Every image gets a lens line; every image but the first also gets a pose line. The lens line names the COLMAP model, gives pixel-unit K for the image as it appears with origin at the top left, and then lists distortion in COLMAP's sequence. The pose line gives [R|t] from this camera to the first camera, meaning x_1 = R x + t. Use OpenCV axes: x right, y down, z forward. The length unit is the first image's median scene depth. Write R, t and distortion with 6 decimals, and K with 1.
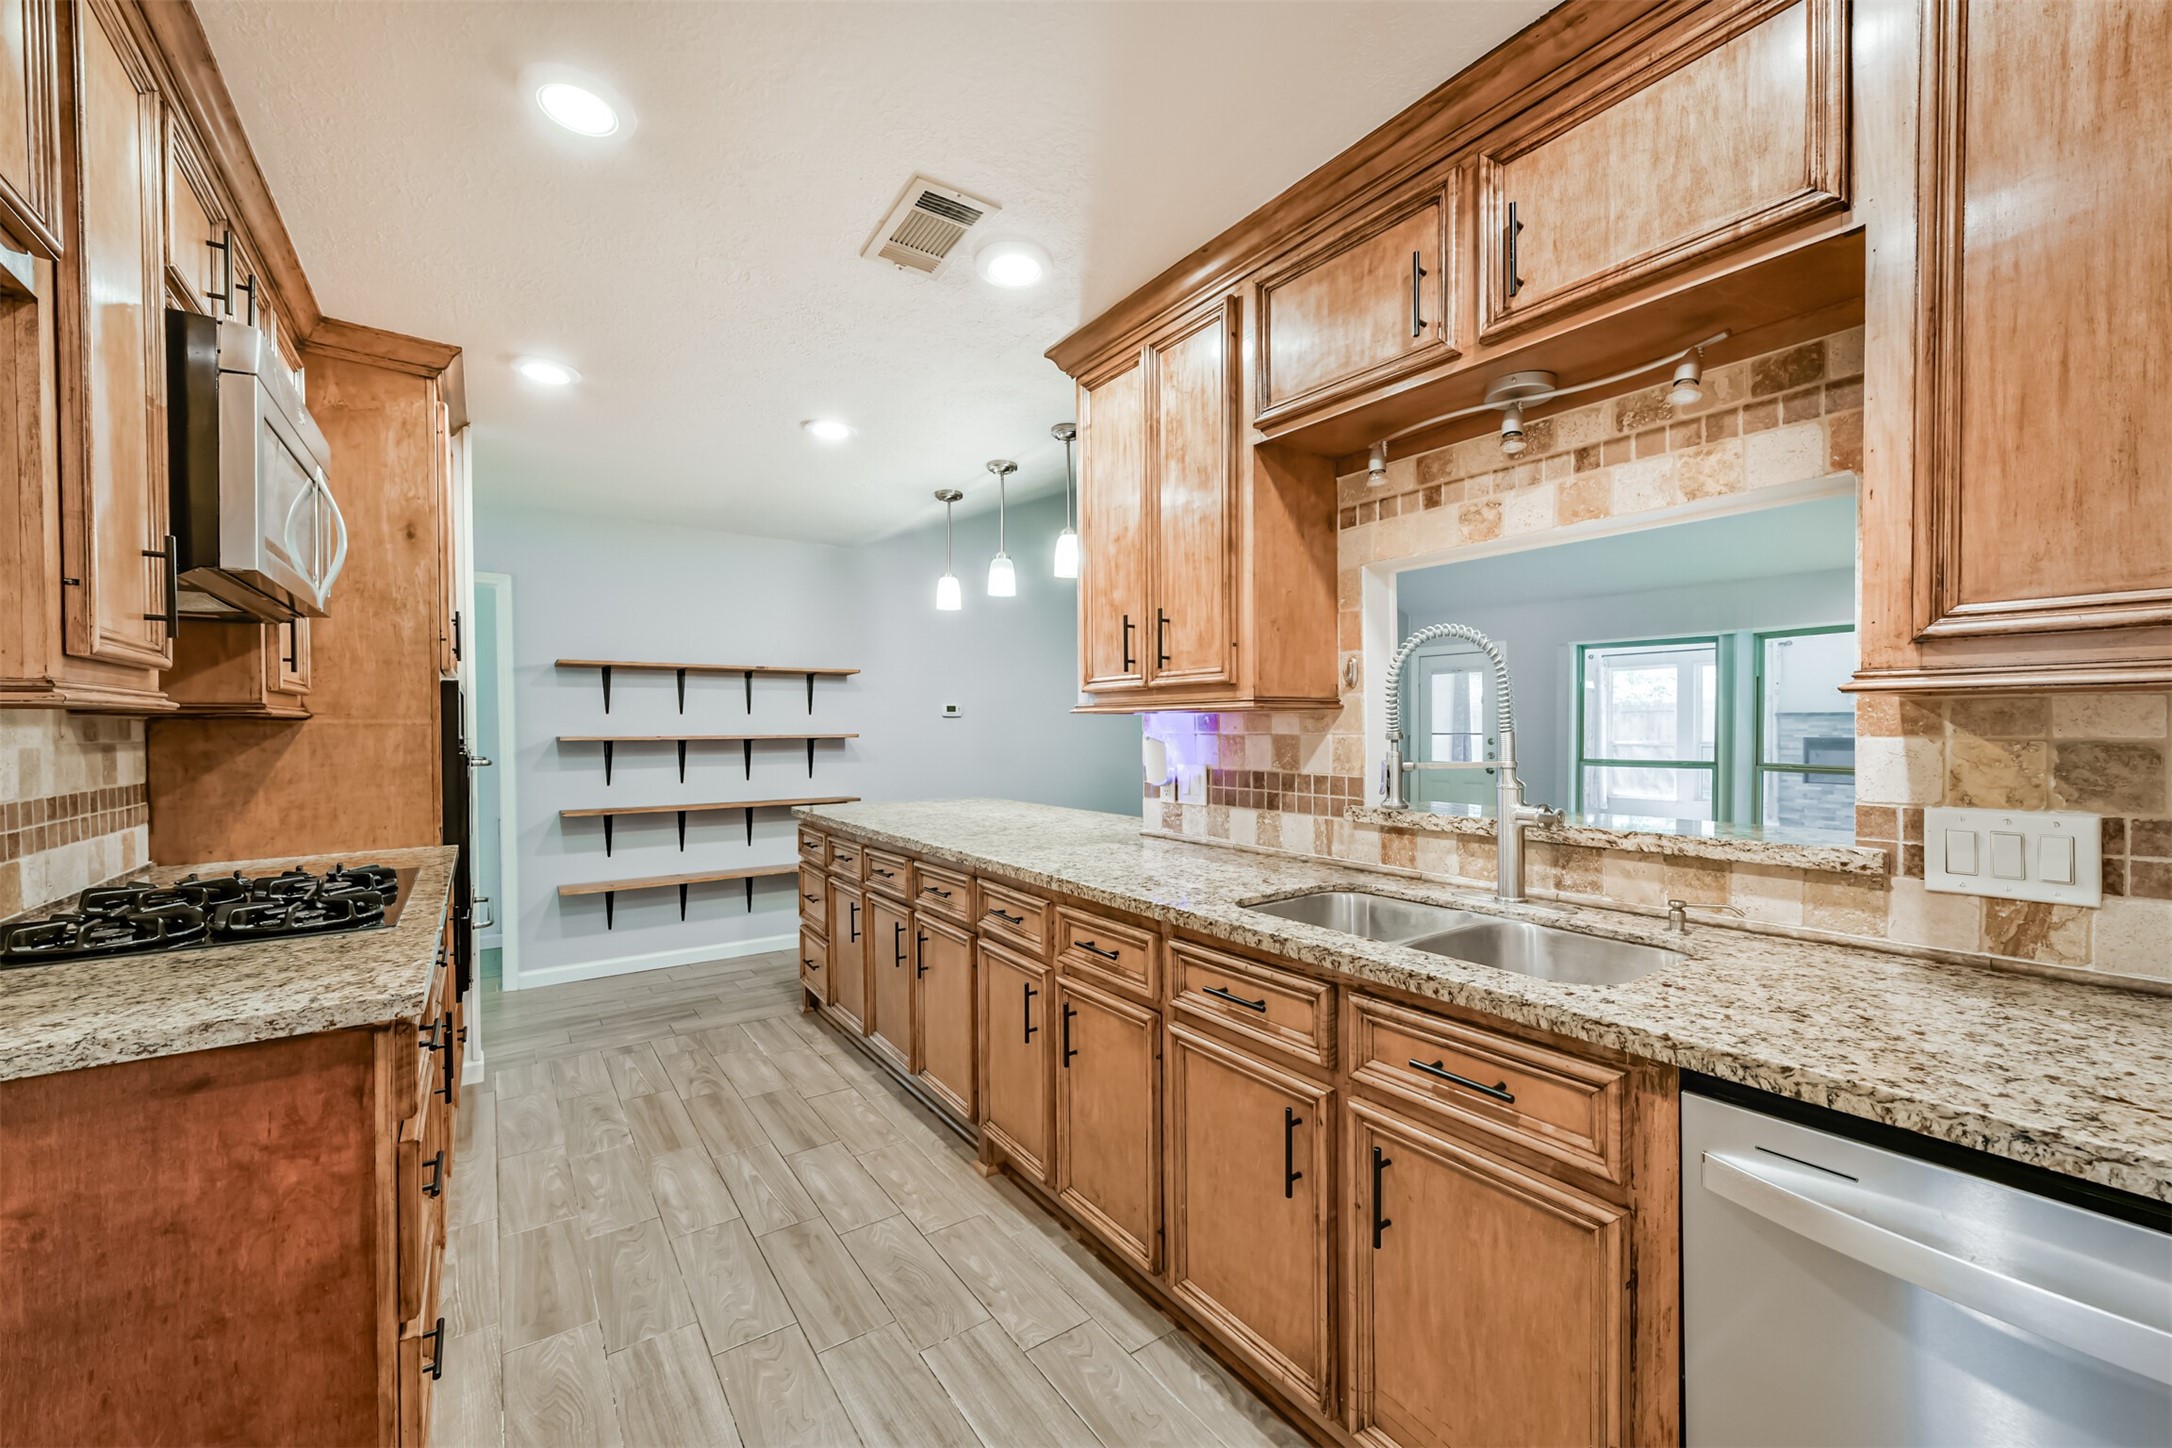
lens RADIAL K [[854.3, 0, 1093.0], [0, 854.3, 746.5], [0, 0, 1]] dist [0.003301, 0.000044]
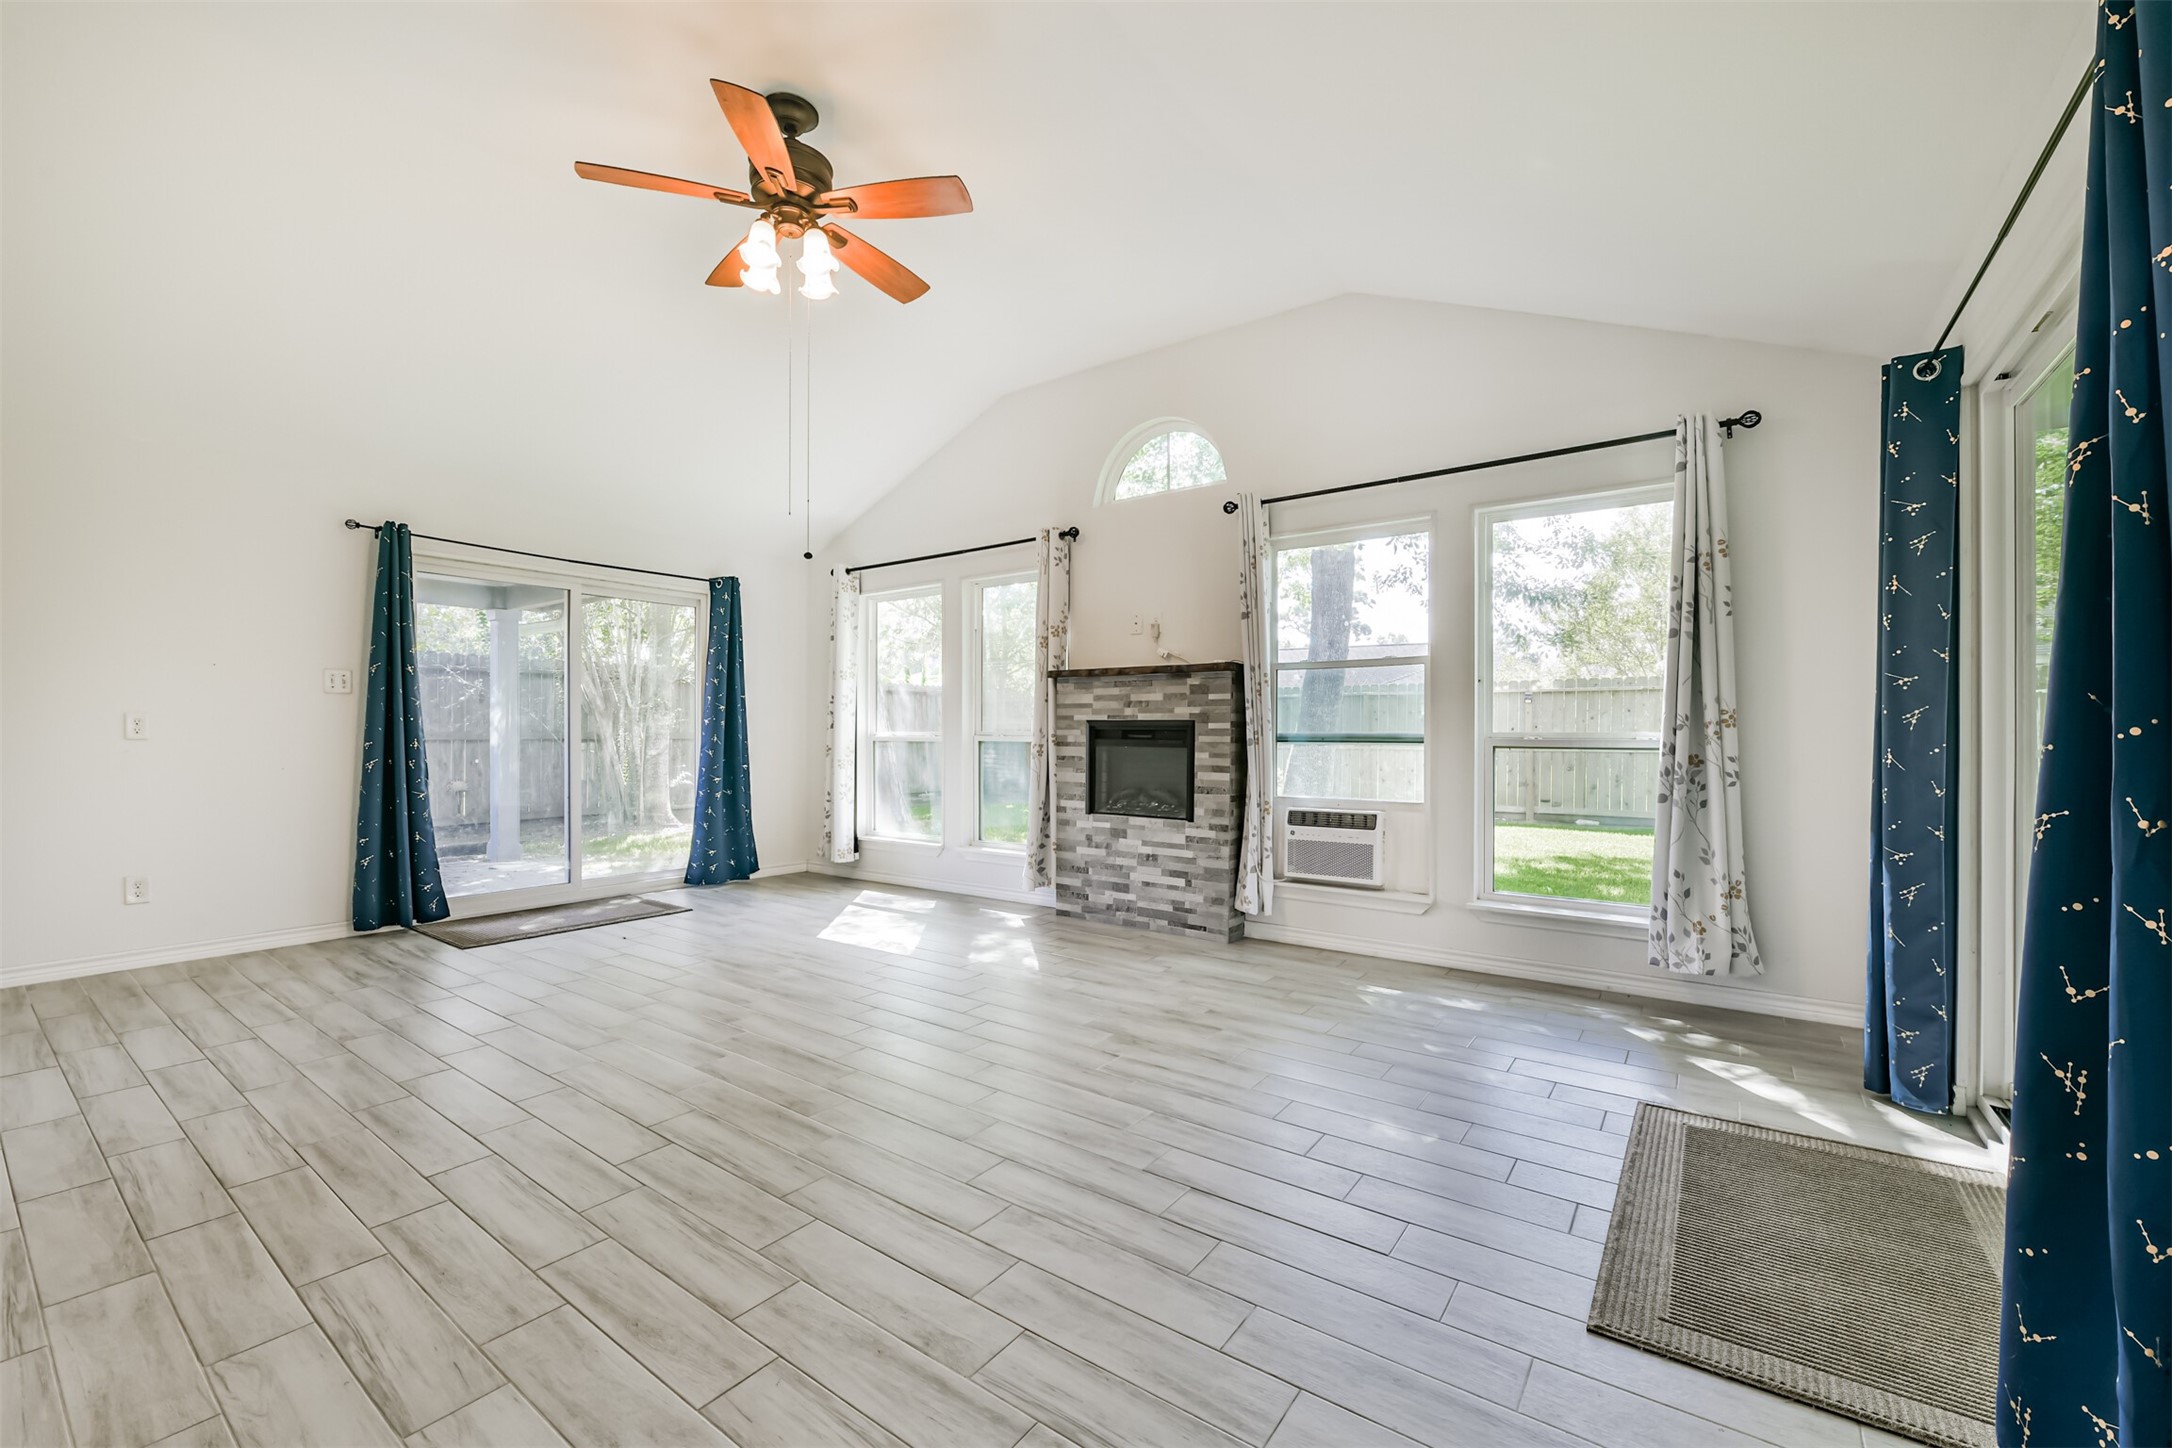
lens RADIAL K [[869.9, 0, 1111.5], [0, 869.9, 741.8], [0, 0, 1]] dist [0.001667, 0.000015]
pose [[0.946092, 0.002095, 0.323891, 2.738059], [0.000882, 0.999959, -0.009046, 0.022684], [-0.323896, 0.008844, 0.946051, 2.098891]]
